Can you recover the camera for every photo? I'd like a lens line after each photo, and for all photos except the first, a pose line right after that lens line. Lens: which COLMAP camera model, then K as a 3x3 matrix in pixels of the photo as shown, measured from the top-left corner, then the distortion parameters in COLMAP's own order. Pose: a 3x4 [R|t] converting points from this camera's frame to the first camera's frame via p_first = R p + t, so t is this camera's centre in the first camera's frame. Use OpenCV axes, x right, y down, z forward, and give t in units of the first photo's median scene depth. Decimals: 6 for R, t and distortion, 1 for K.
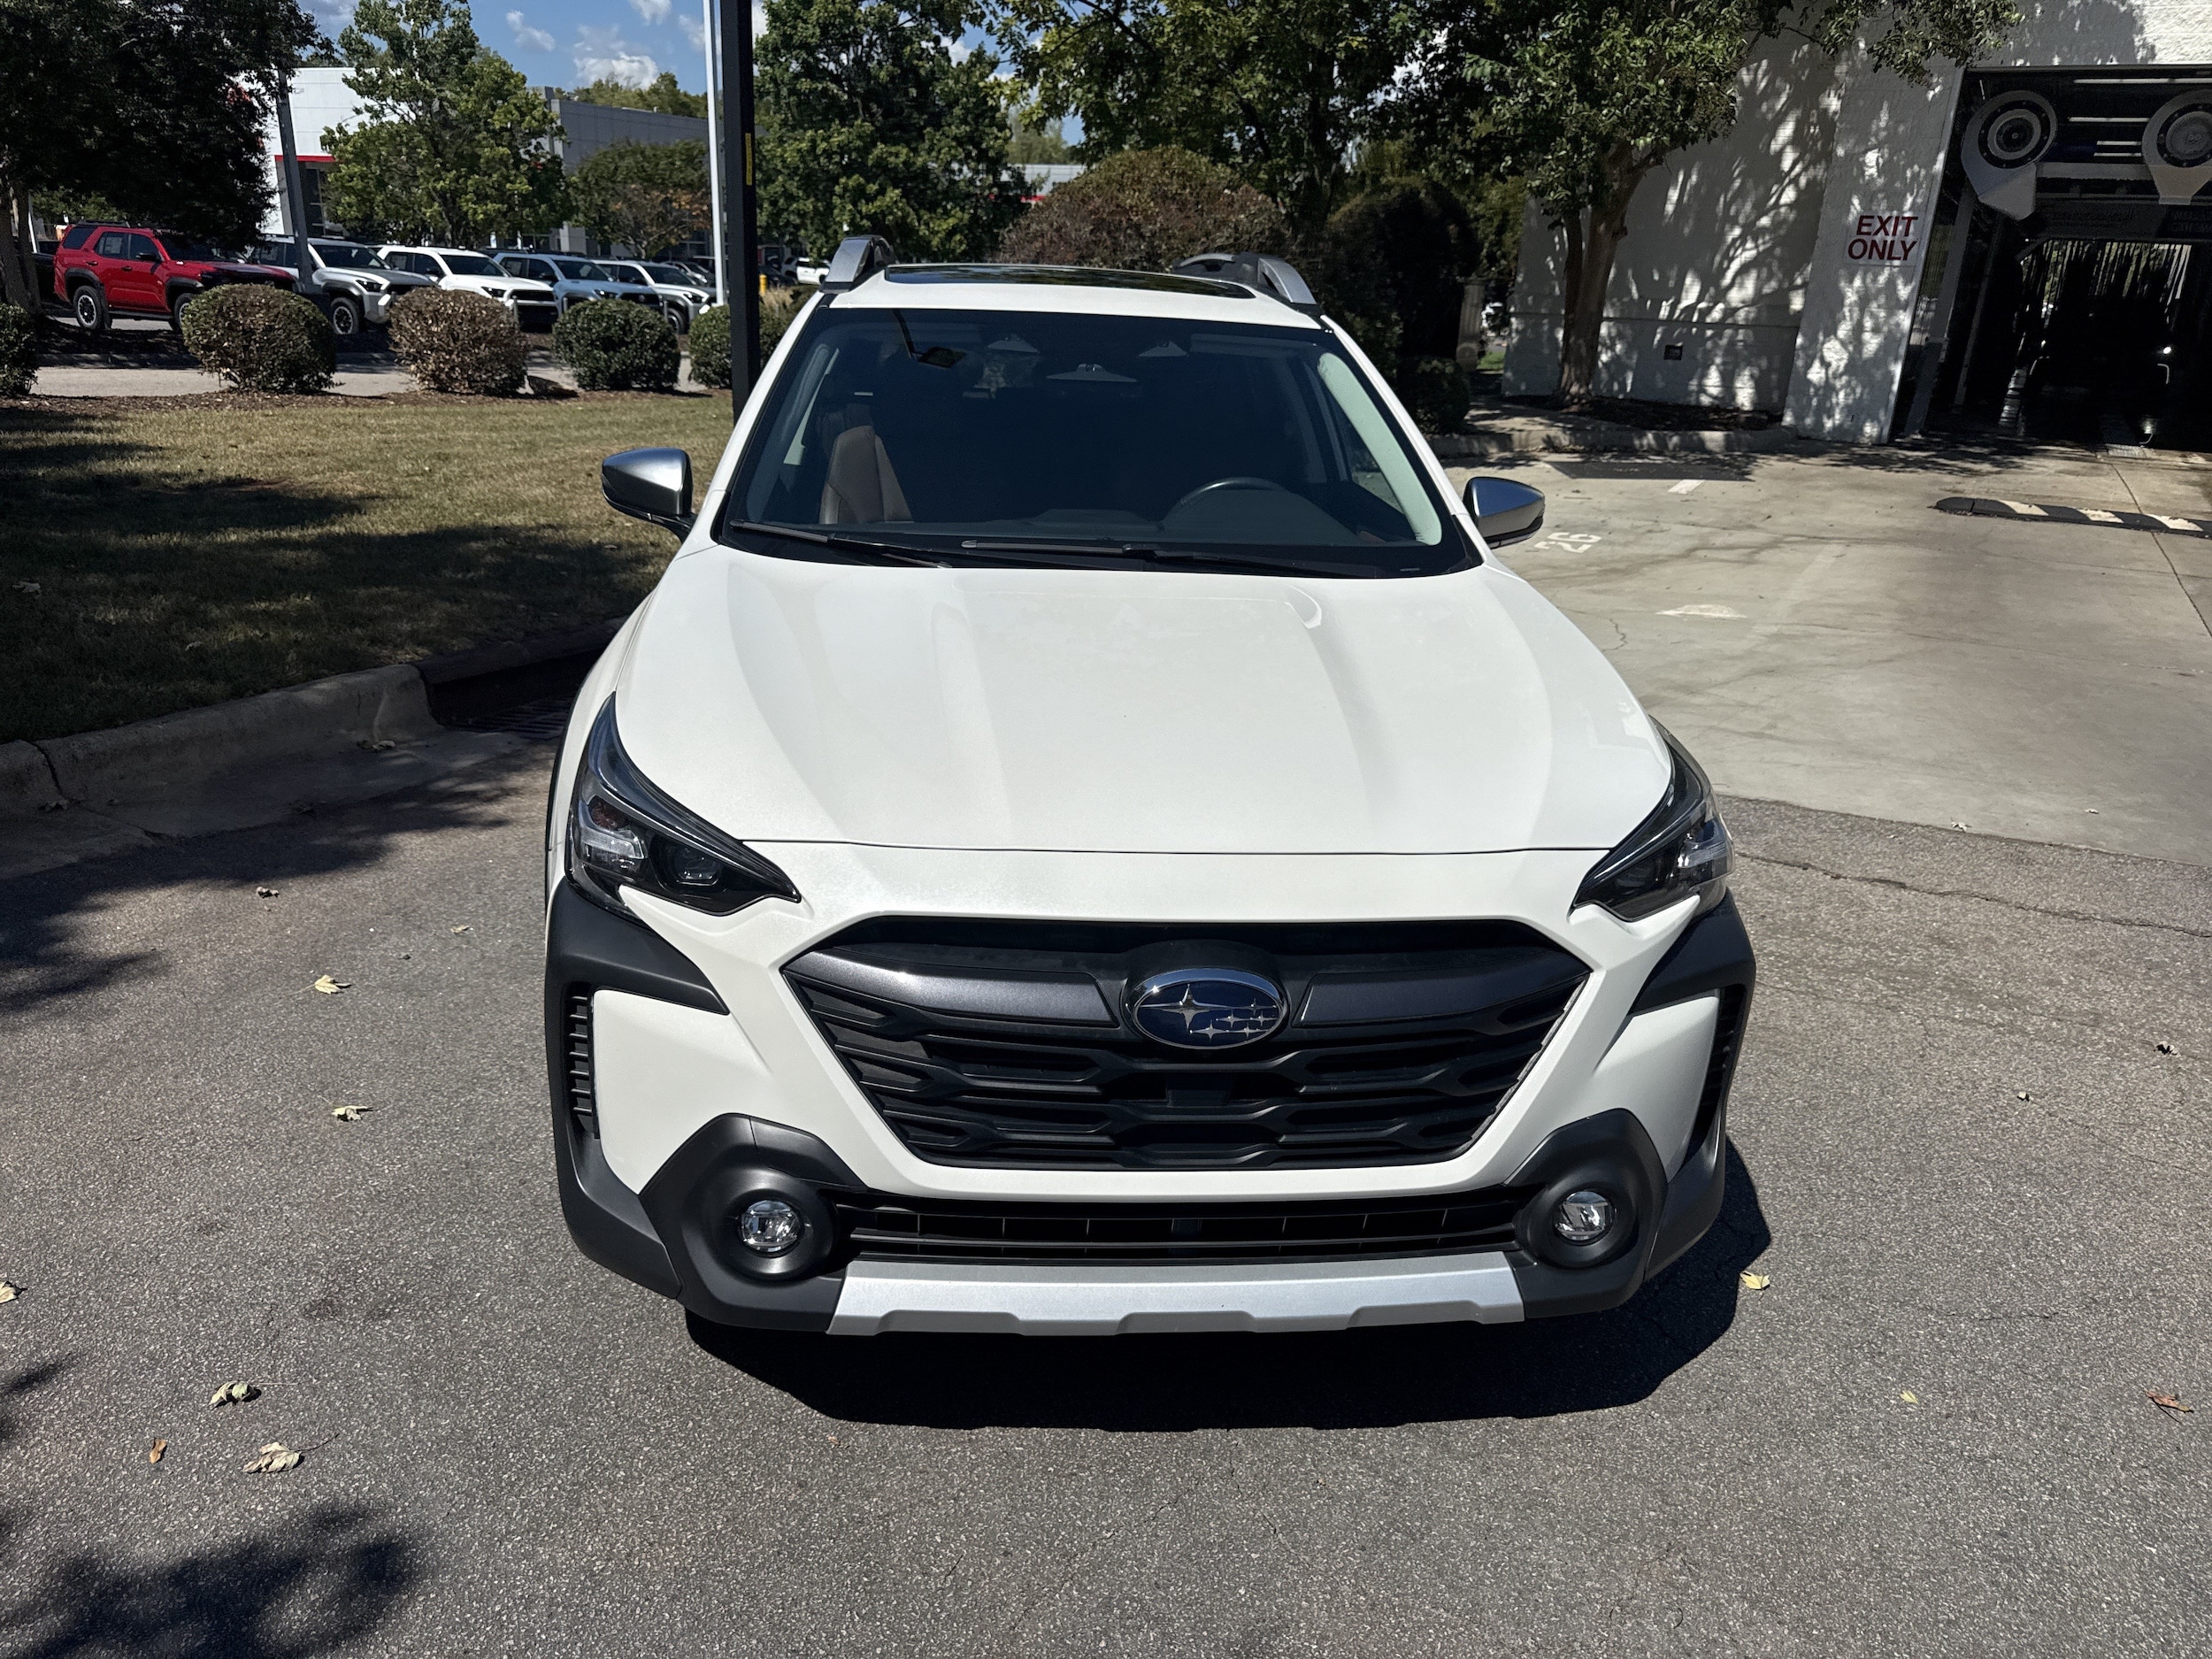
lens RADIAL K [[1689.9, 0, 1111.9], [0, 1689.9, 825.1], [0, 0, 1]] dist [0.008619, -0.012362]
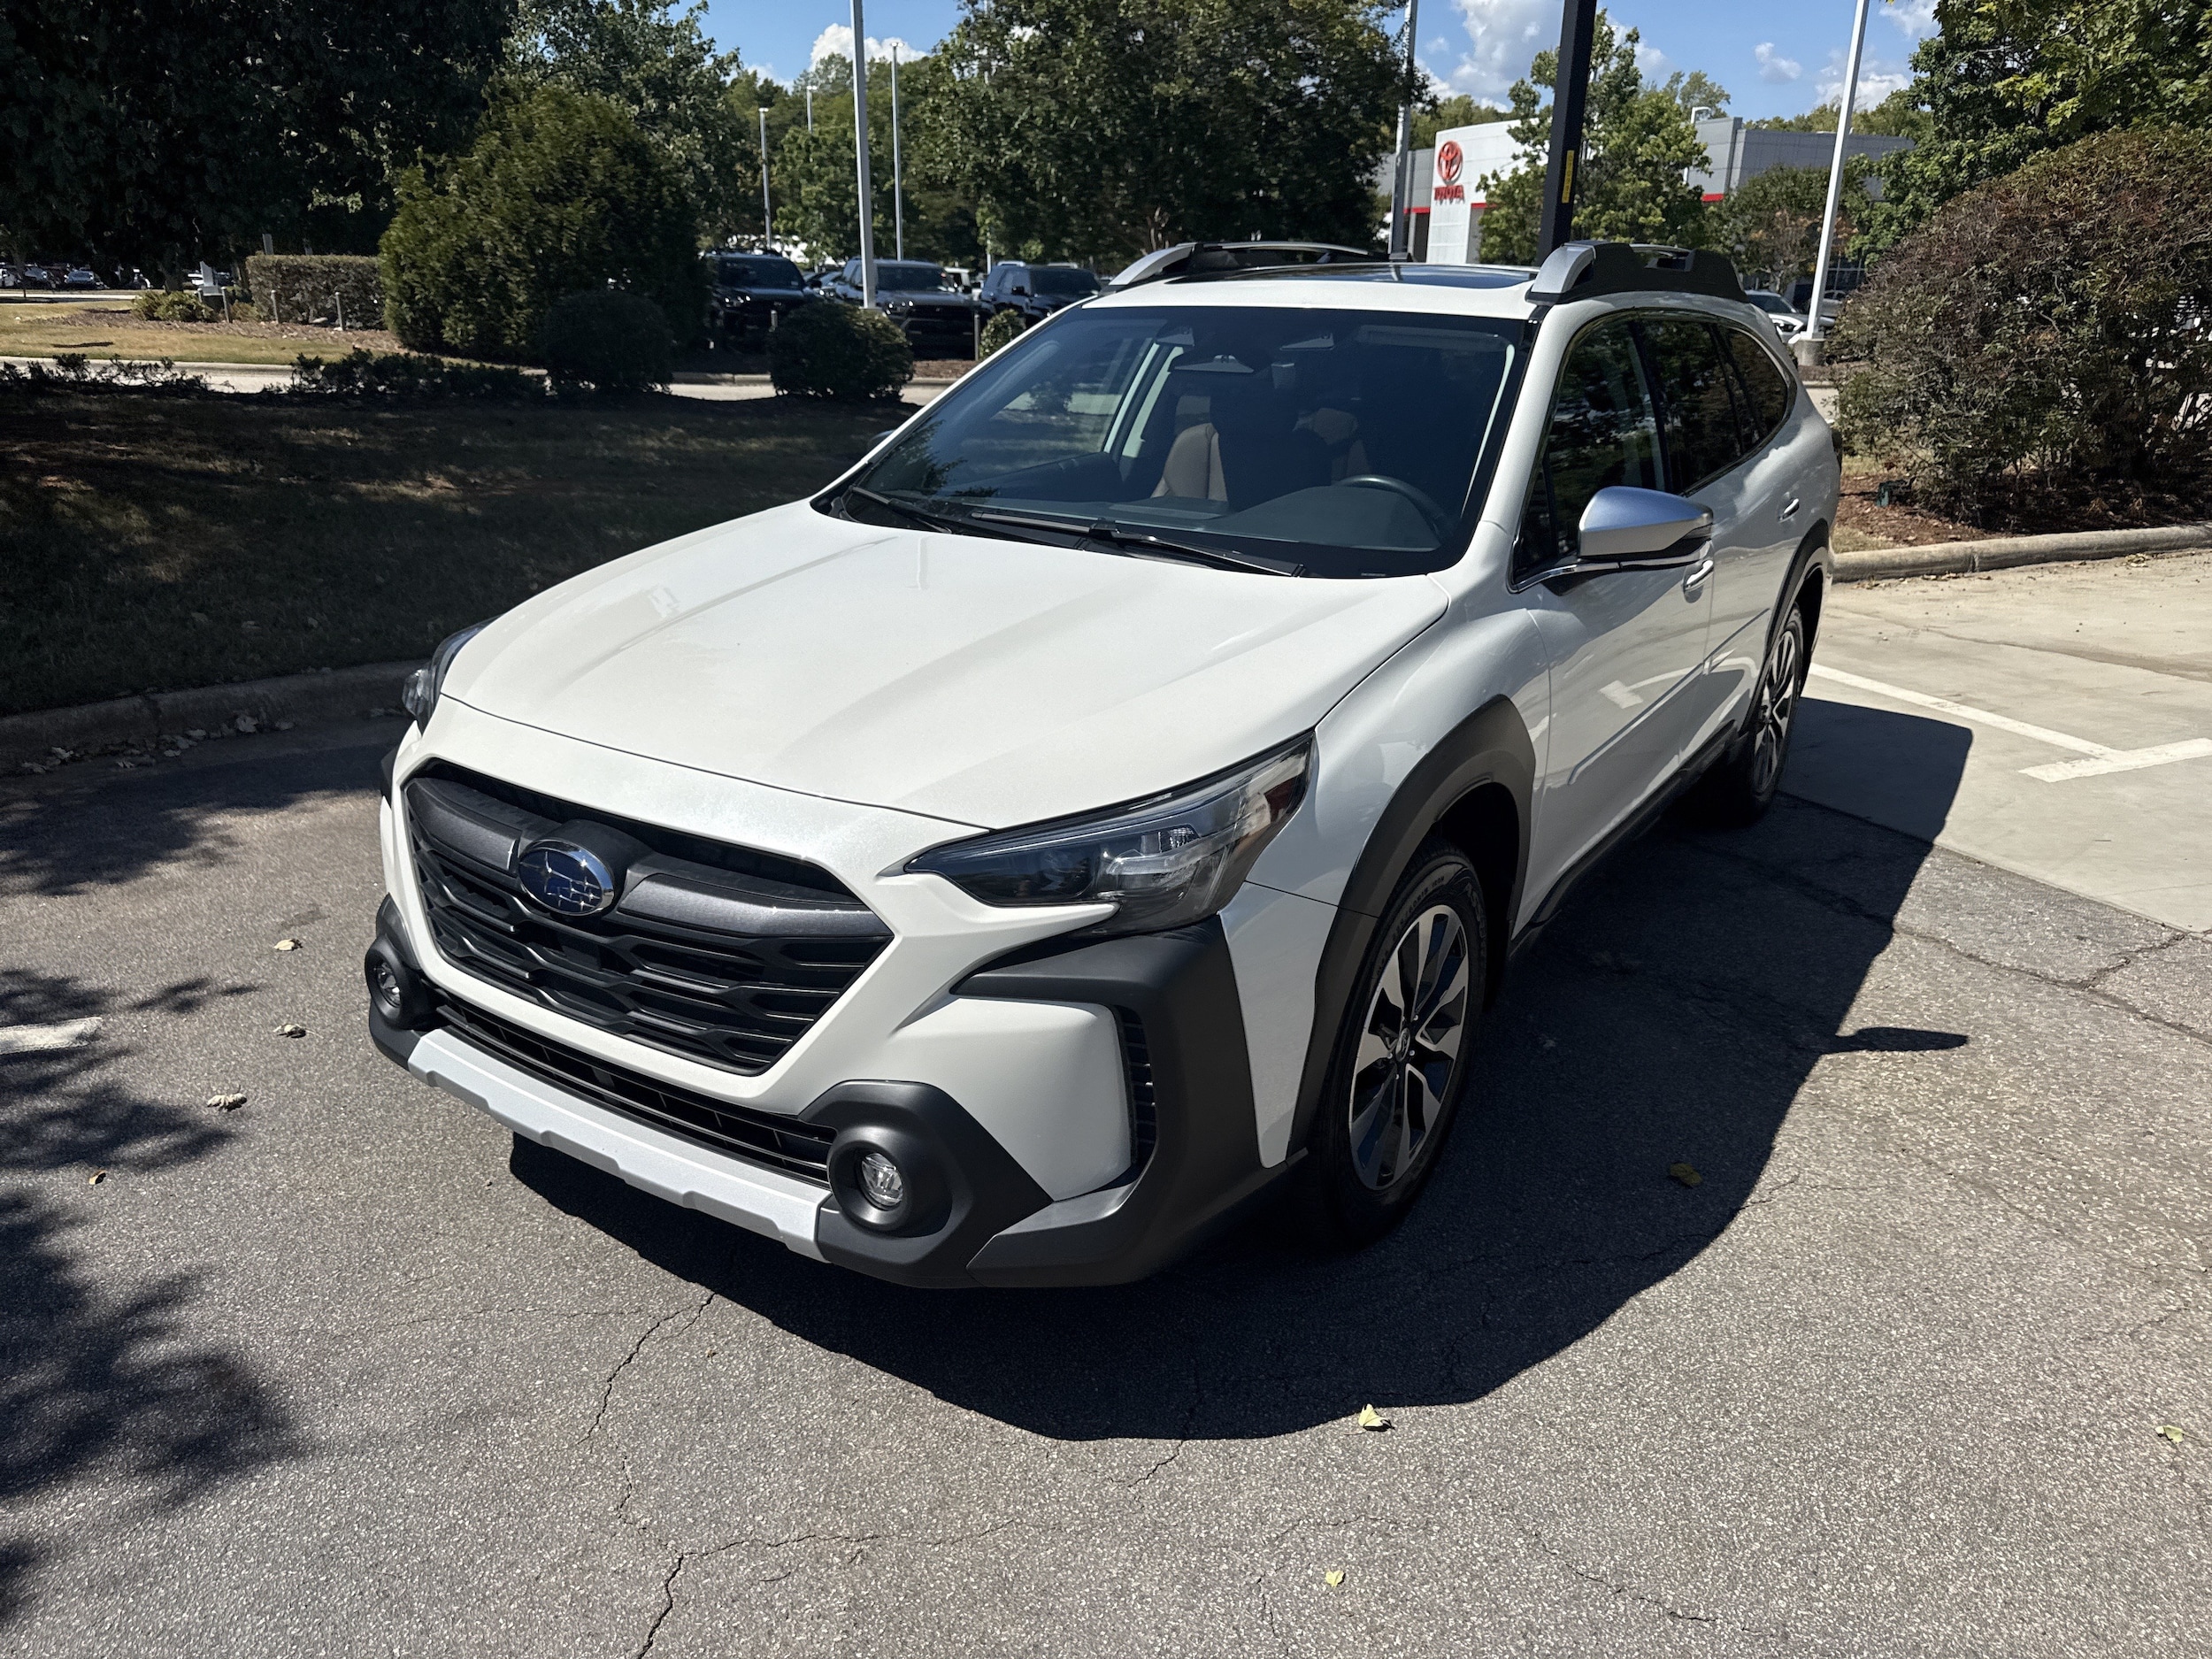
lens RADIAL K [[1700.0, 0, 1100.4], [0, 1700.0, 863.1], [0, 0, 1]] dist [-0.002775, -0.000855]
pose [[0.754442, 0.183523, -0.630187, 0.526620], [-0.184929, 0.980653, 0.064194, -0.022206], [0.629776, 0.068109, 0.773785, 0.158945]]
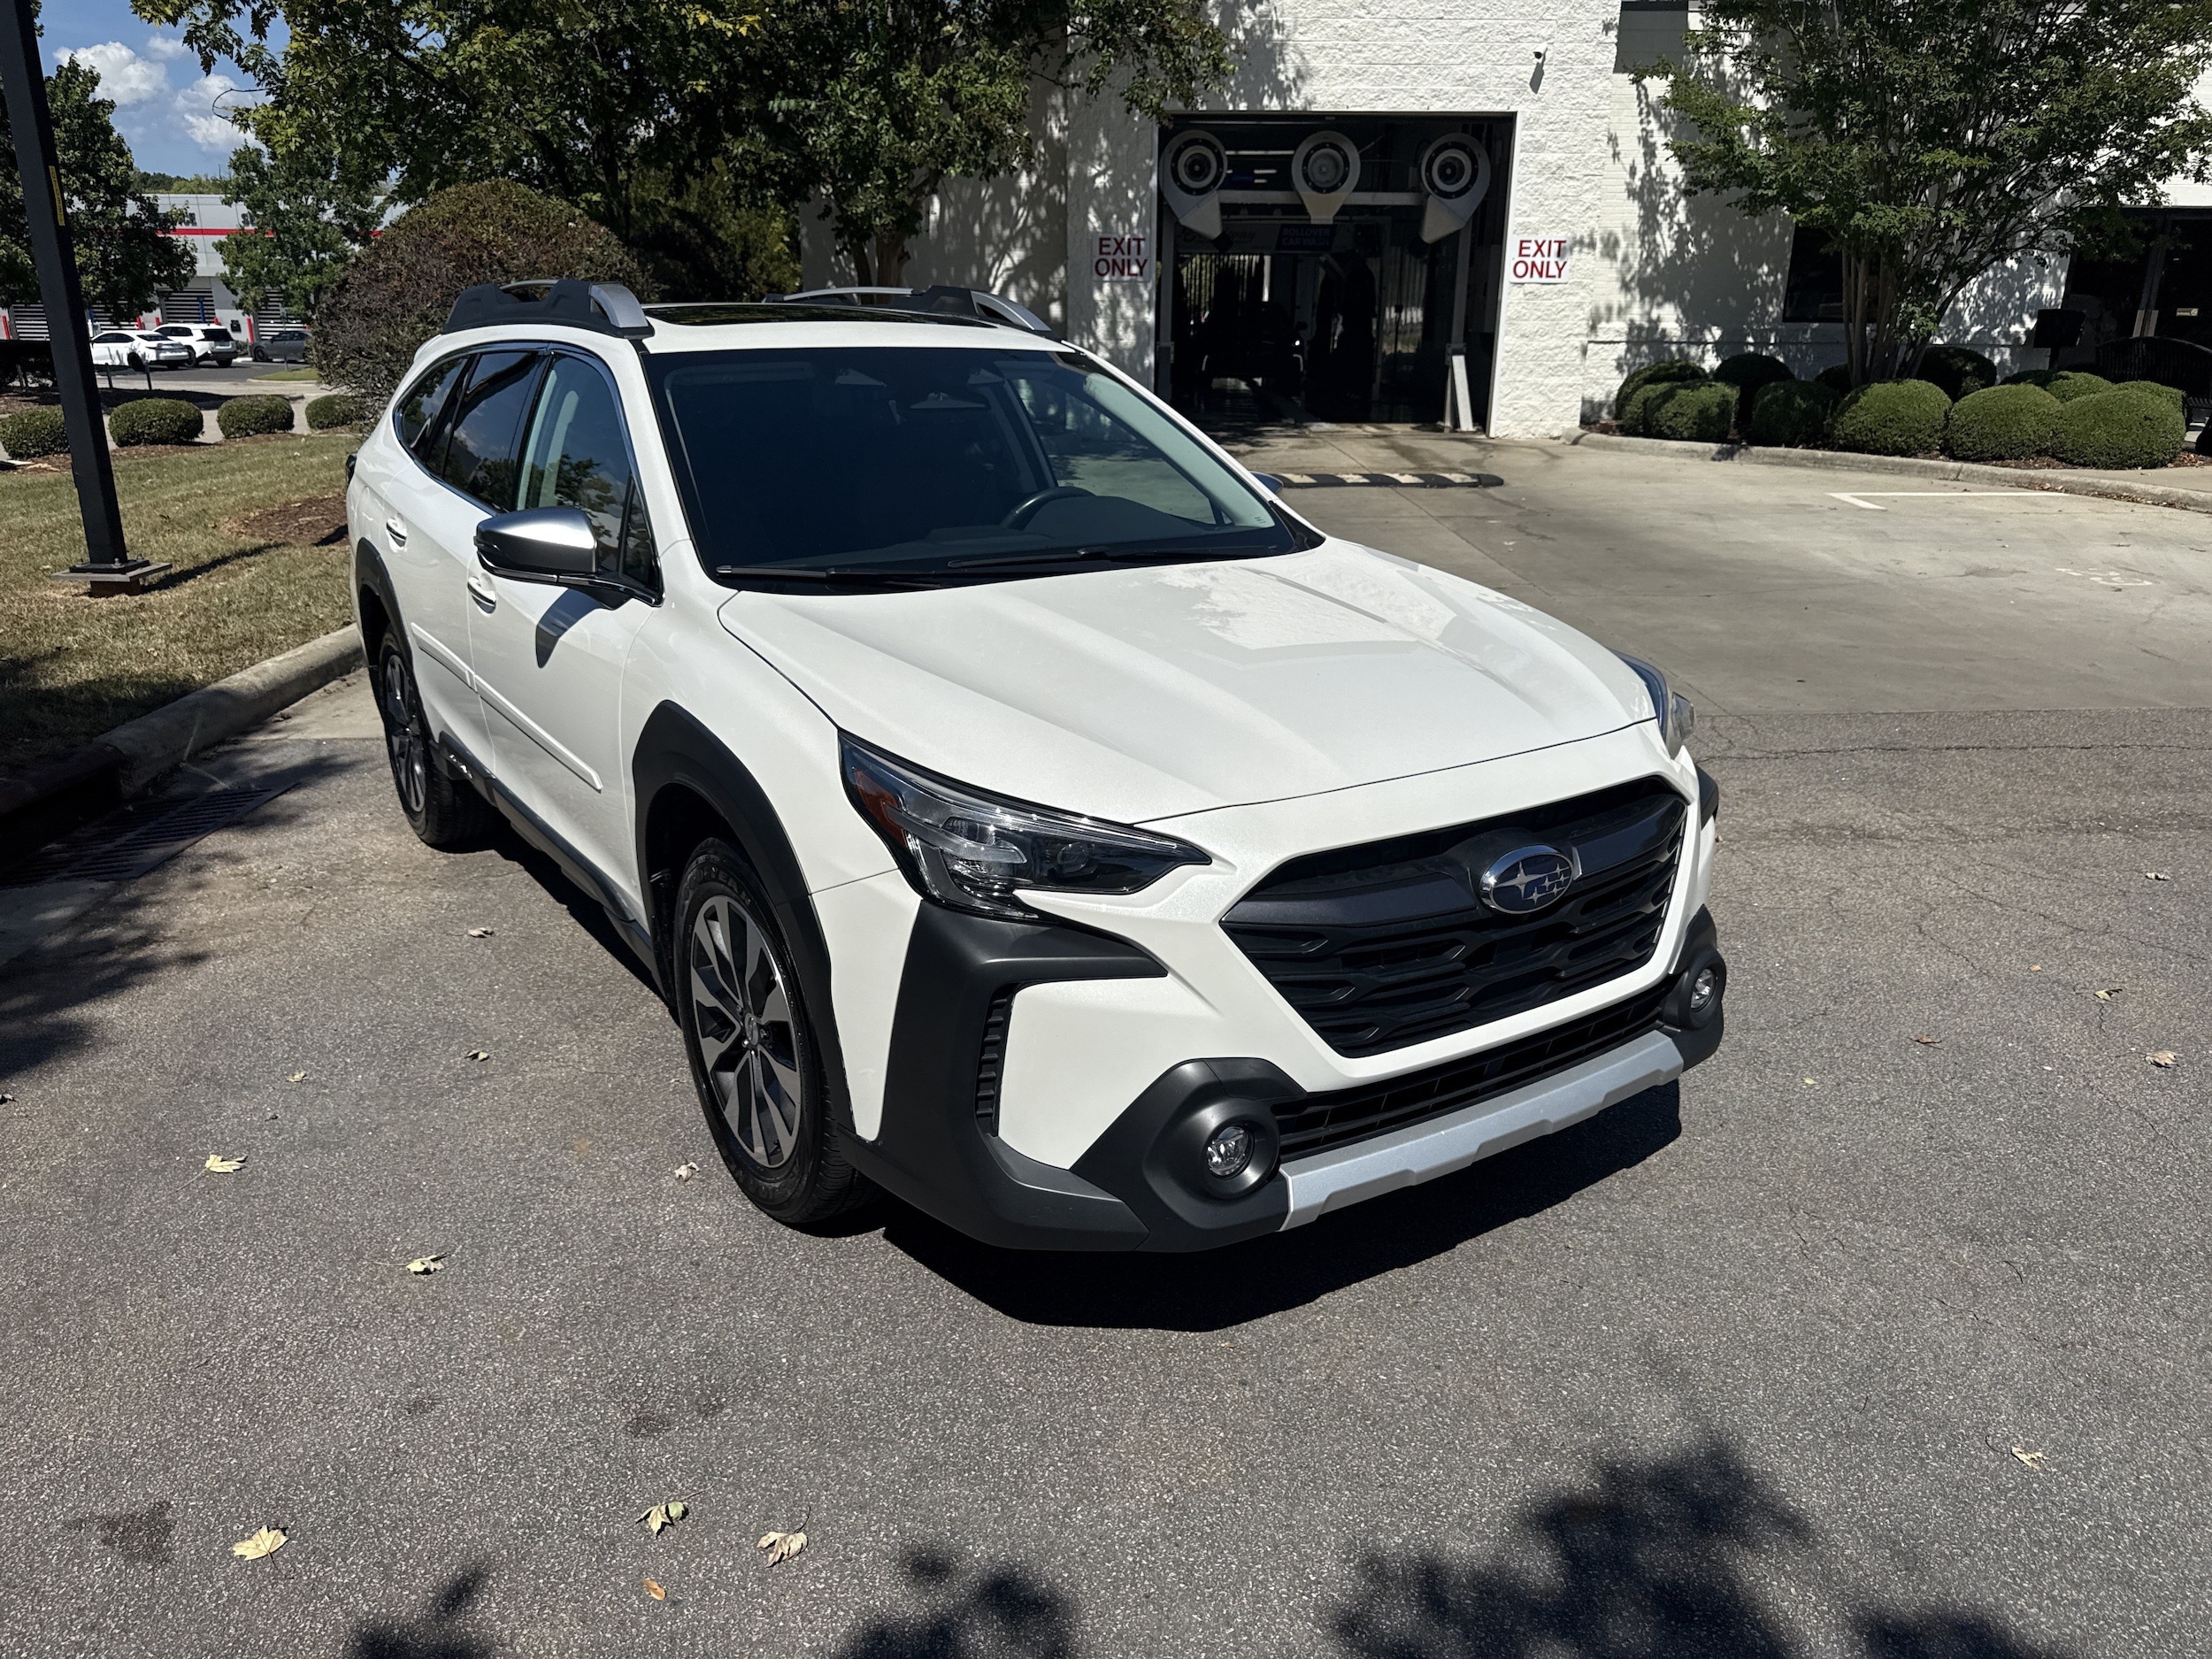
lens RADIAL K [[1704.2, 0, 1104.8], [0, 1704.2, 837.0], [0, 0, 1]] dist [0.088249, -0.179161]
pose [[0.856317, -0.183086, 0.482909, -0.411227], [0.187570, 0.981457, 0.039493, -0.016301], [-0.481185, 0.056761, 0.874780, 0.012417]]
